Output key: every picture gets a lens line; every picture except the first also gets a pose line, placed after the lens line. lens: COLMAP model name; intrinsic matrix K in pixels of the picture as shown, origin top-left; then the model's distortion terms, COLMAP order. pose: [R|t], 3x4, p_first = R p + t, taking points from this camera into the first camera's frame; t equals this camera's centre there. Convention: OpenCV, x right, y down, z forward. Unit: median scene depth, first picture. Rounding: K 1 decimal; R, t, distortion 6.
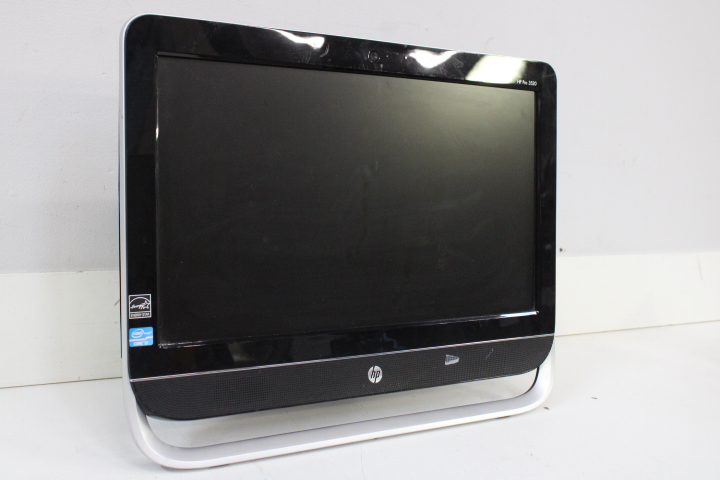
lens RADIAL K [[865.6, 0, 362.6], [0, 865.6, 243.0], [0, 0, 1]] dist [-0.072611, 0.000000]
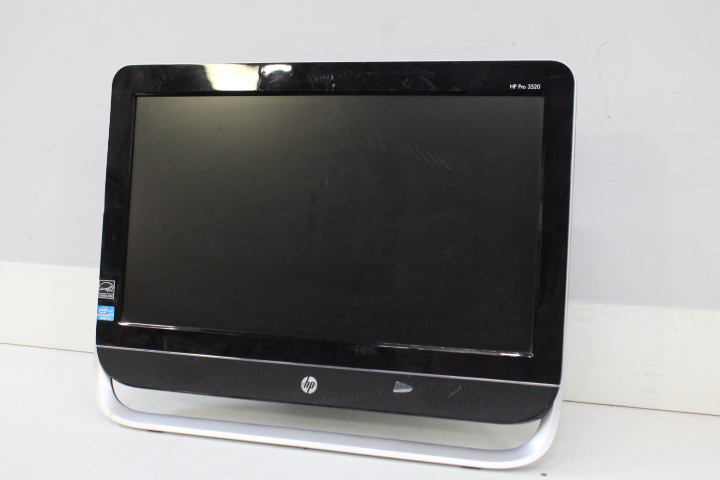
lens RADIAL K [[865.6, 0, 363.6], [0, 865.6, 240.0], [0, 0, 1]] dist [-0.072611, 0.000000]
pose [[0.677964, 0.015685, -0.734928, 0.884808], [-0.084167, 0.994854, -0.056412, 0.037748], [0.730261, 0.100102, 0.675795, 0.377066]]
